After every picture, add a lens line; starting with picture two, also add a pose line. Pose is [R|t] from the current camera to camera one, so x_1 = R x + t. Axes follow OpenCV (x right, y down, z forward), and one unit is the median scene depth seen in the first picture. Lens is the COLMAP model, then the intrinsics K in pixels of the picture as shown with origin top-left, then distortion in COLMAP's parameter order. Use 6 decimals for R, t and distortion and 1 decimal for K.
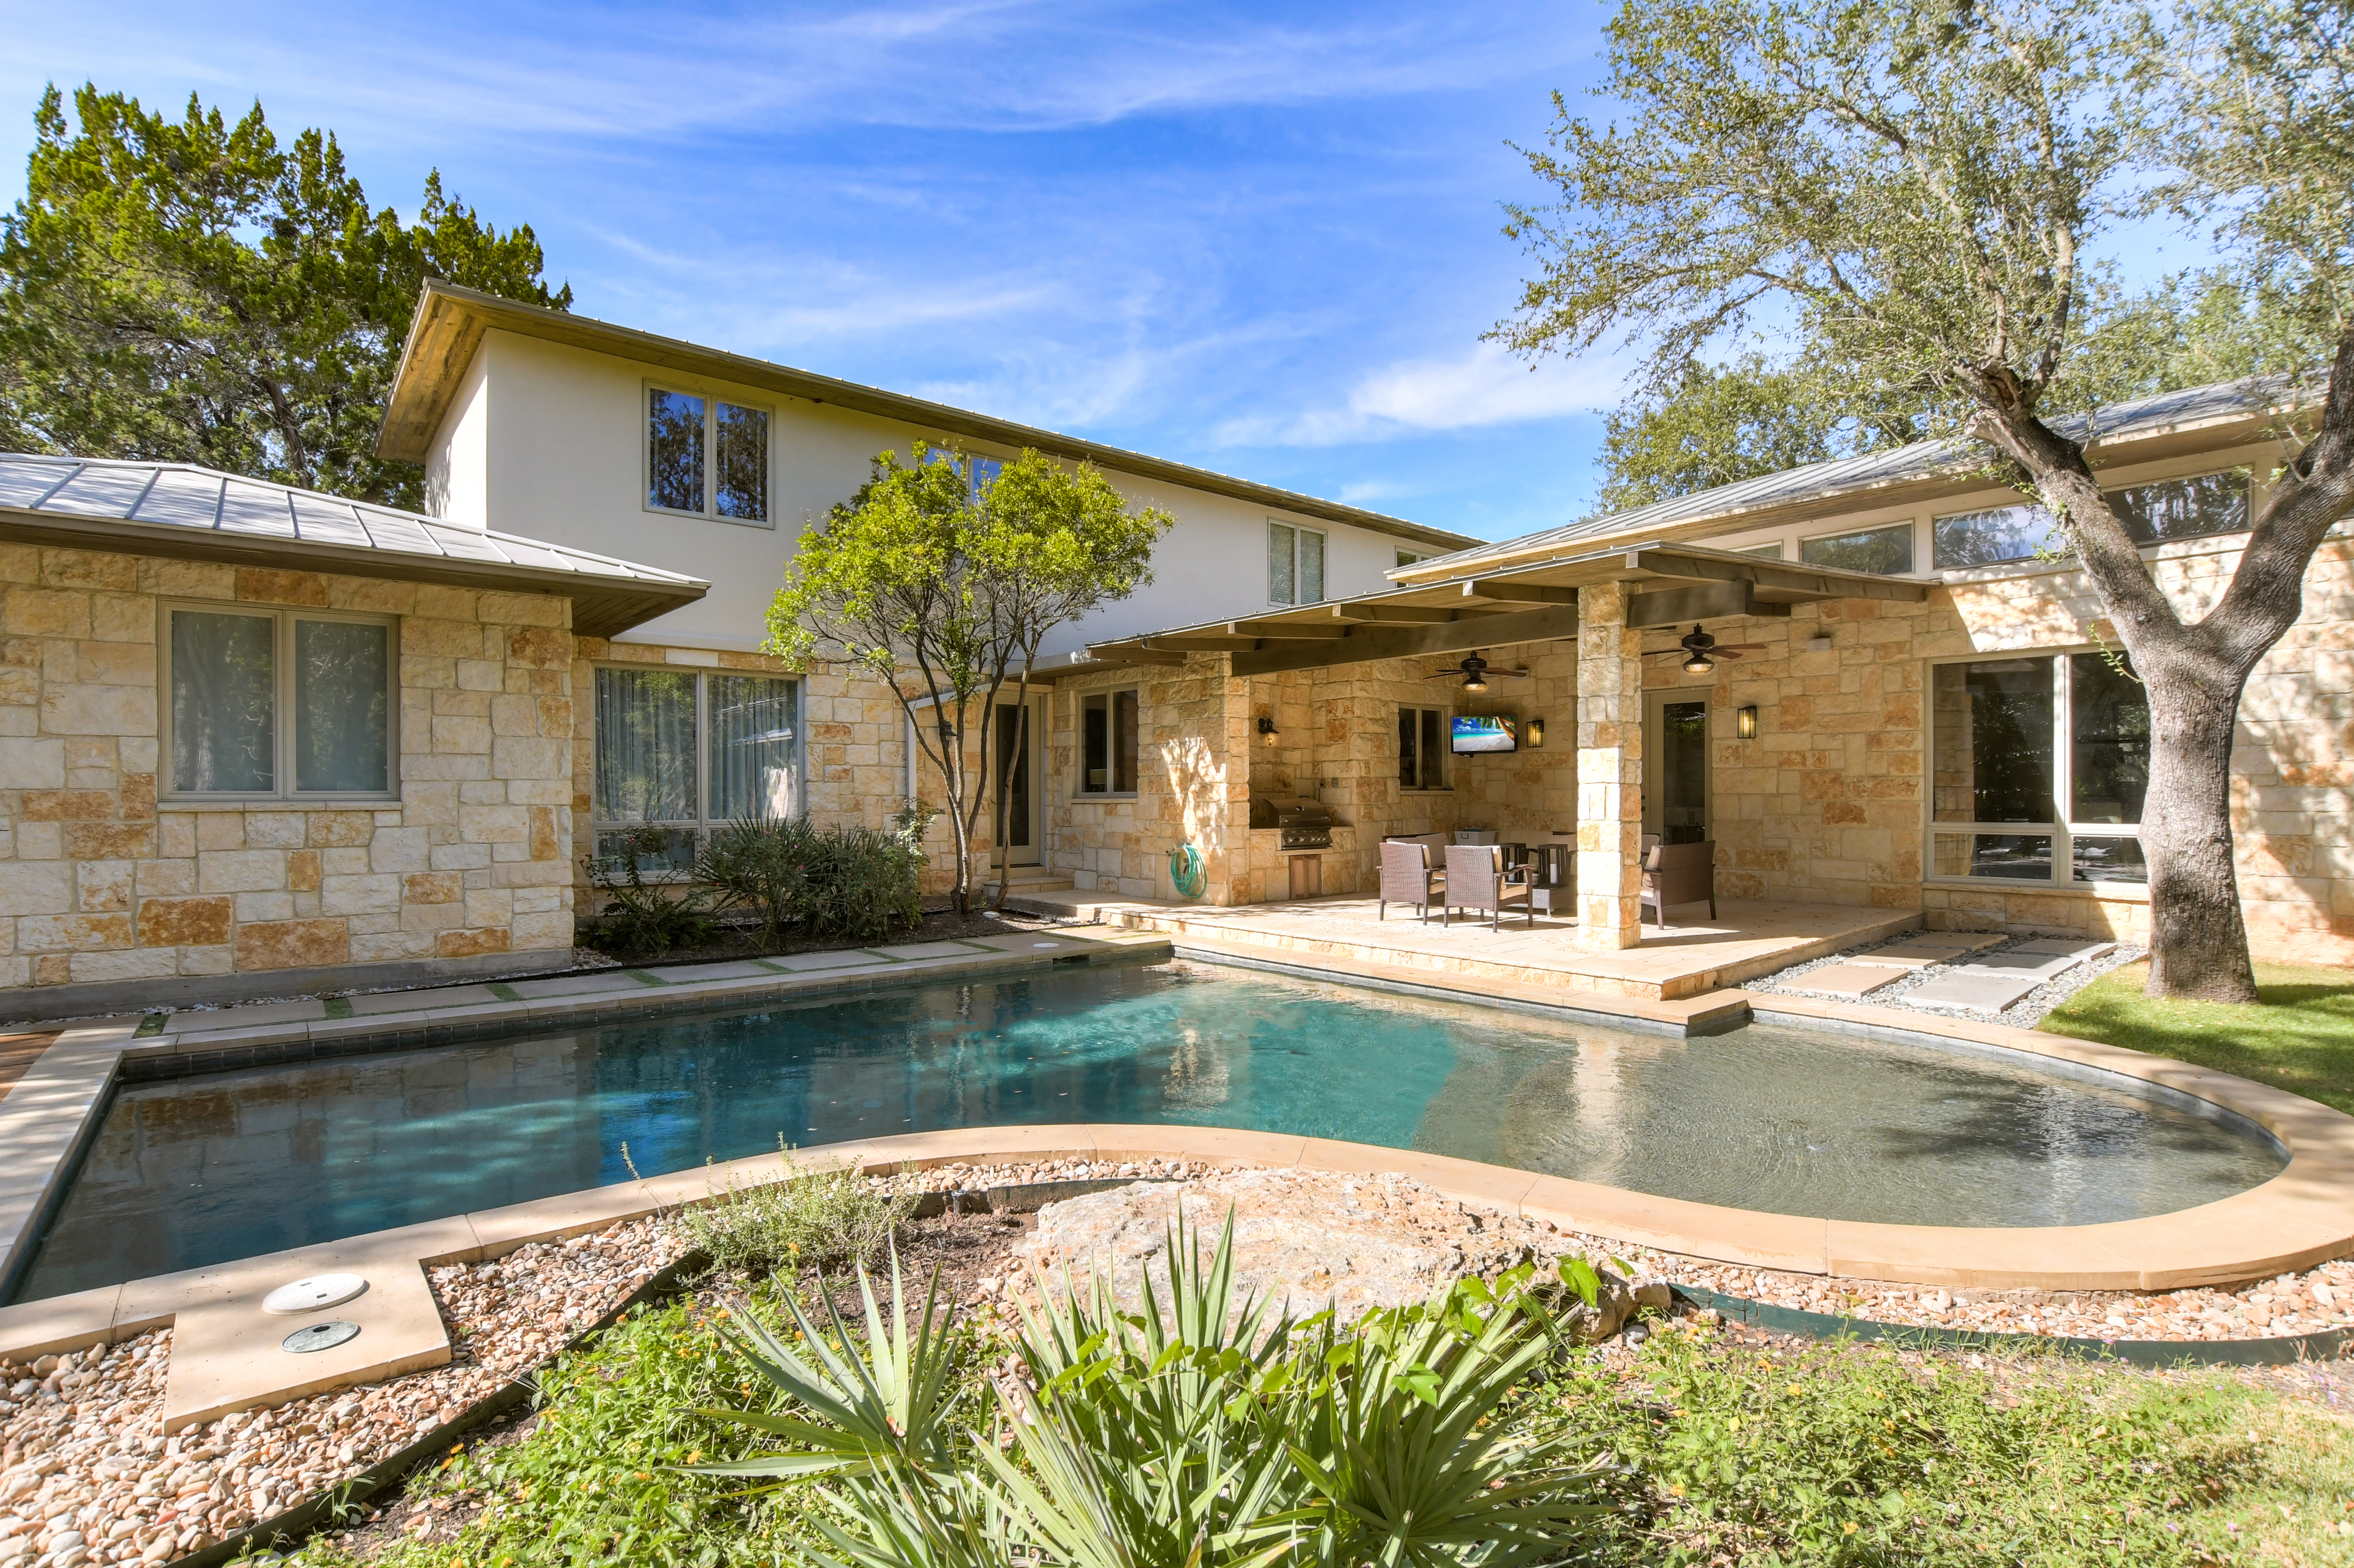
lens RADIAL K [[1114.7, 0, 1175.0], [0, 1114.7, 805.1], [0, 0, 1]] dist [-0.031391, 0.005360]
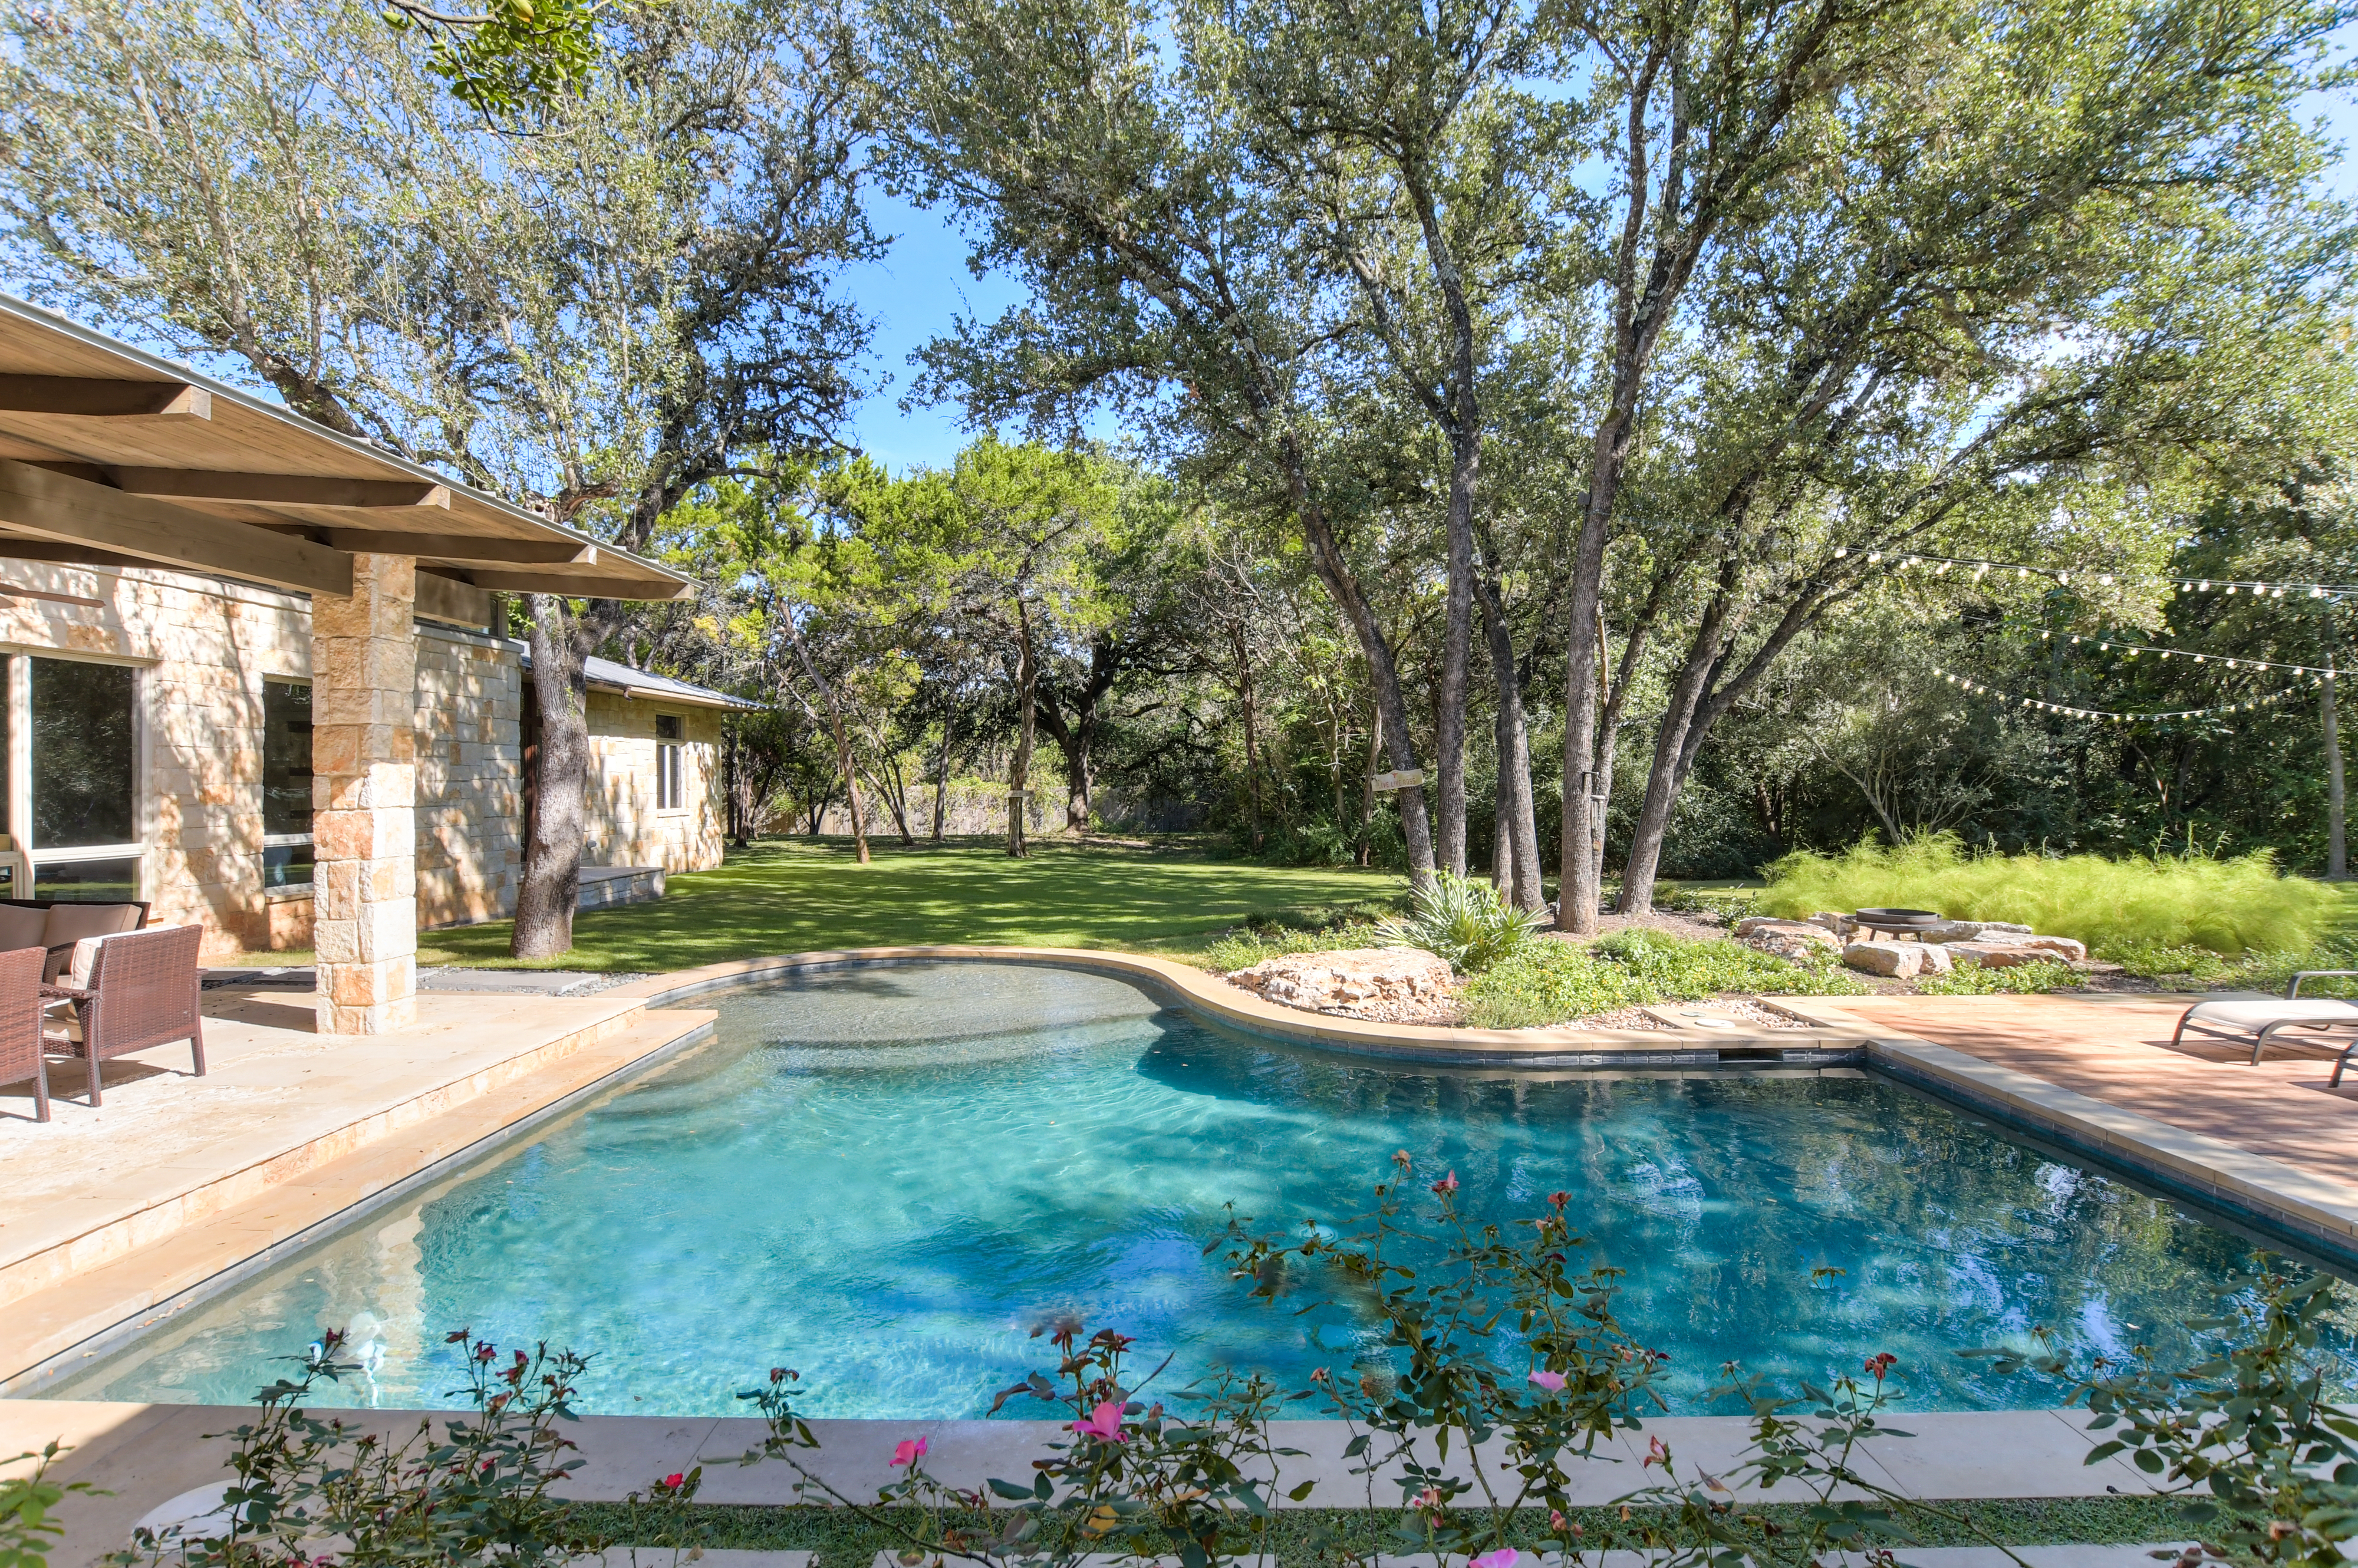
lens RADIAL K [[1116.7, 0, 1174.1], [0, 1116.7, 772.4], [0, 0, 1]] dist [-0.031391, 0.005360]
pose [[-0.761654, 0.010664, 0.647896, -0.411951], [0.010816, 0.999934, -0.003742, -0.029032], [-0.647894, 0.004158, -0.761720, 0.997741]]
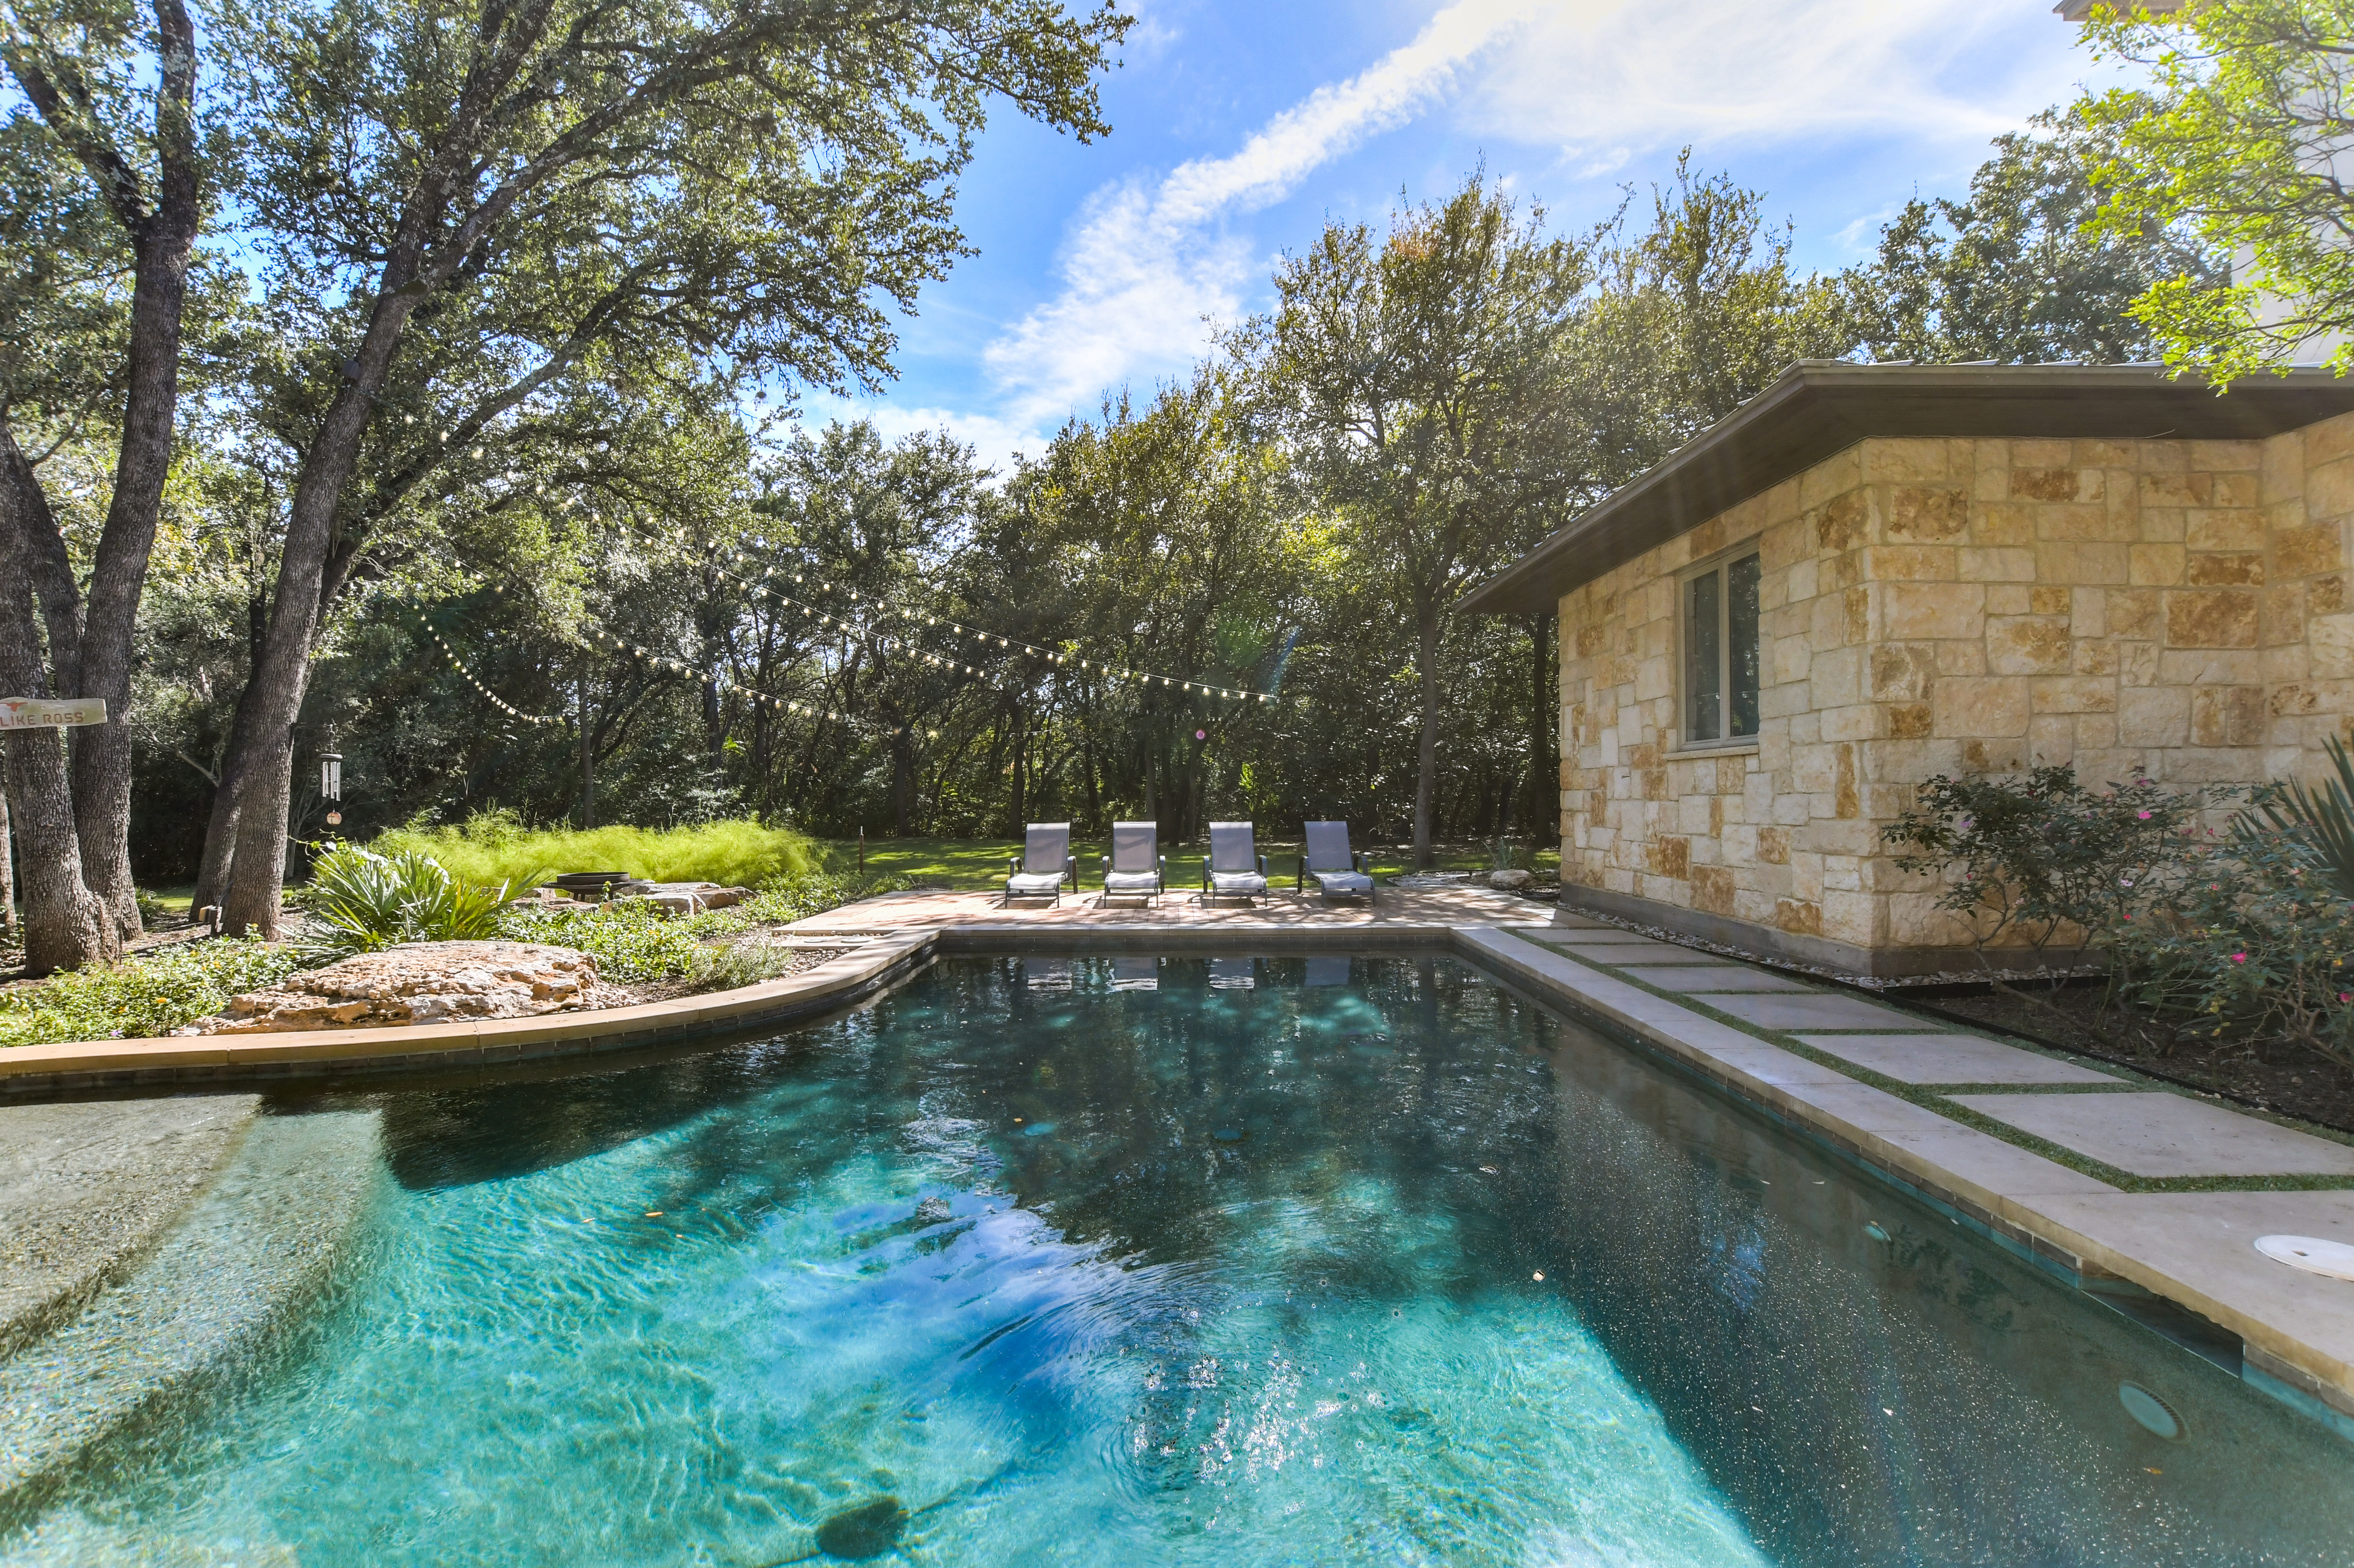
lens RADIAL K [[1114.7, 0, 1168.2], [0, 1114.7, 794.9], [0, 0, 1]] dist [-0.031391, 0.005360]
pose [[-0.649013, 0.005810, -0.760755, 0.208660], [0.003737, 0.999983, 0.004449, 0.024251], [0.760768, 0.000044, -0.649024, 0.919786]]
